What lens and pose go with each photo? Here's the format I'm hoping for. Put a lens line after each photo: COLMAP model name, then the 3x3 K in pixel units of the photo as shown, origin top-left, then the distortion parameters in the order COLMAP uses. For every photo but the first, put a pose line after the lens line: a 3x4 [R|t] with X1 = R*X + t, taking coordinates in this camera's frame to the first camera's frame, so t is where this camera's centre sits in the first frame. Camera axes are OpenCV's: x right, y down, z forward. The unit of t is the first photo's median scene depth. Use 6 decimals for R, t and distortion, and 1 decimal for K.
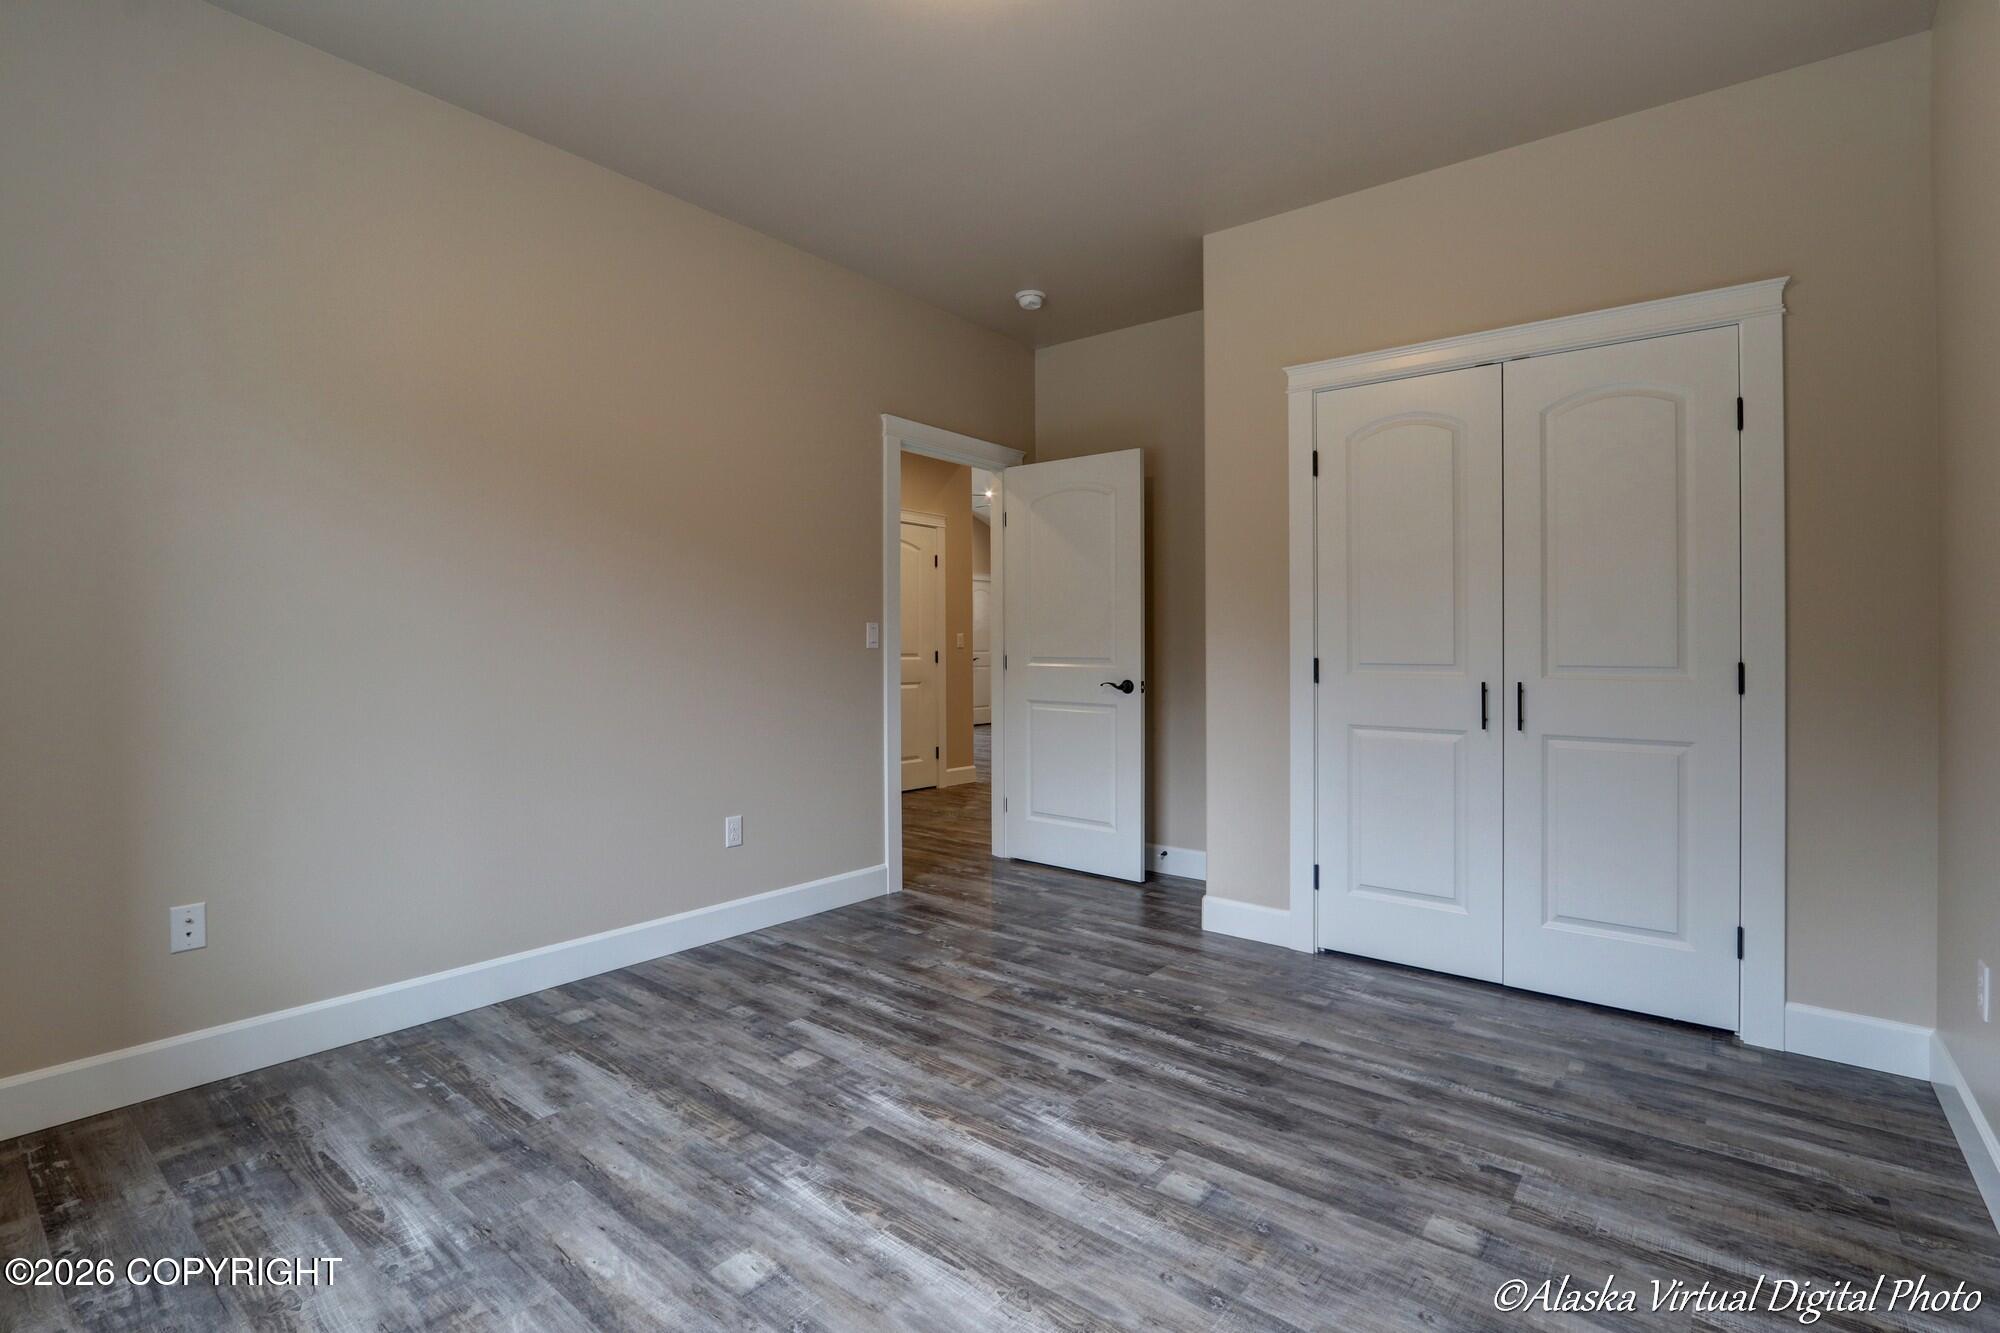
lens RADIAL K [[922.5, 0, 996.7], [0, 922.5, 655.3], [0, 0, 1]] dist [-0.016455, 0.000931]
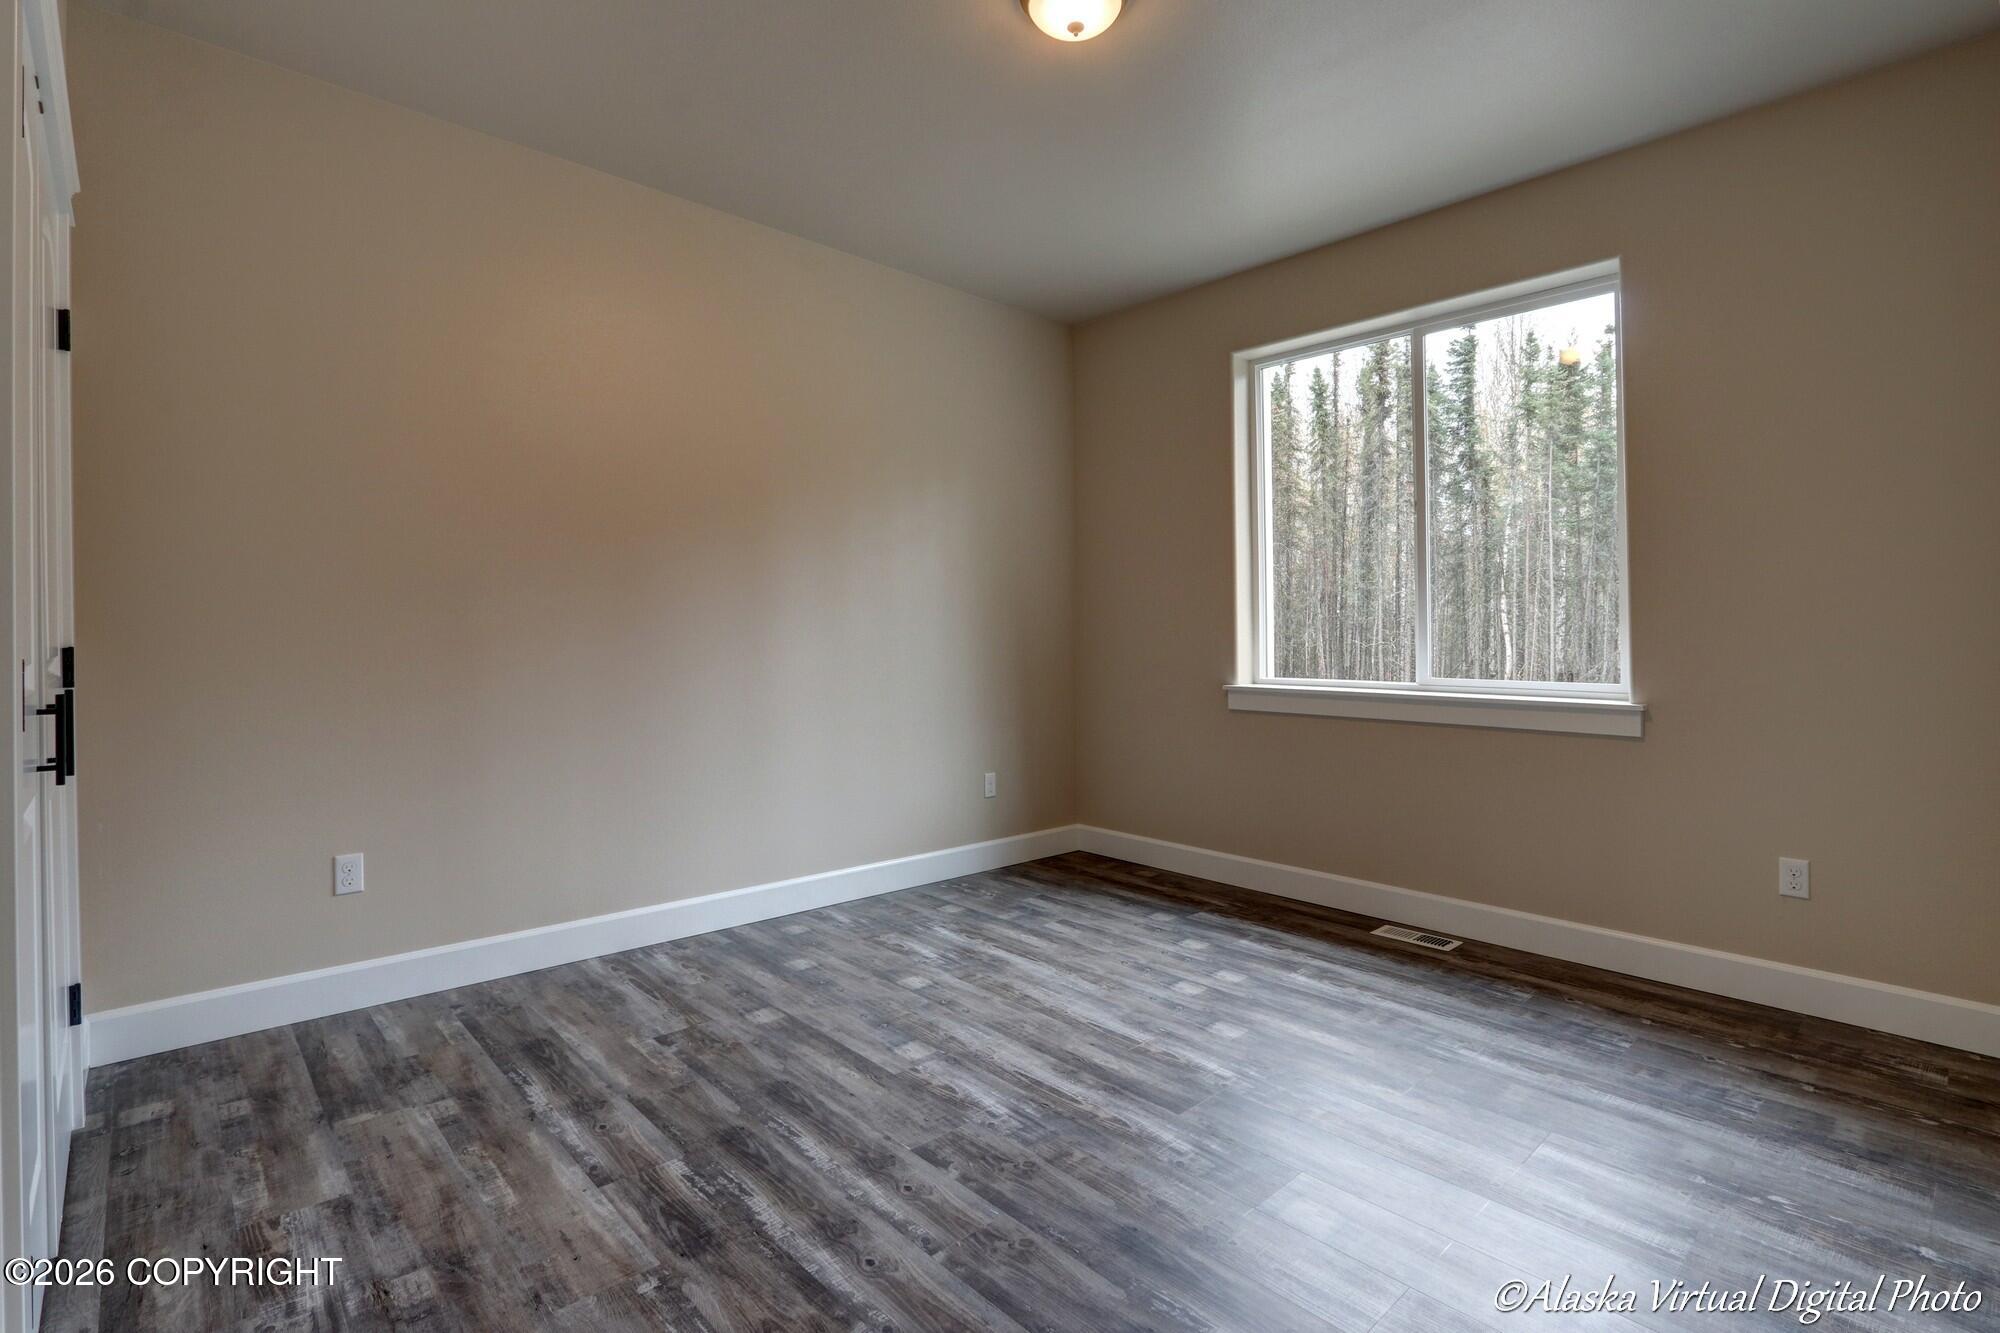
lens RADIAL K [[922.5, 0, 996.7], [0, 922.5, 655.3], [0, 0, 1]] dist [-0.016455, 0.000931]
pose [[-0.988901, -0.012705, 0.148030, -0.080669], [-0.008480, 0.999539, 0.029138, -0.012366], [-0.148332, 0.027559, -0.988553, 1.925050]]
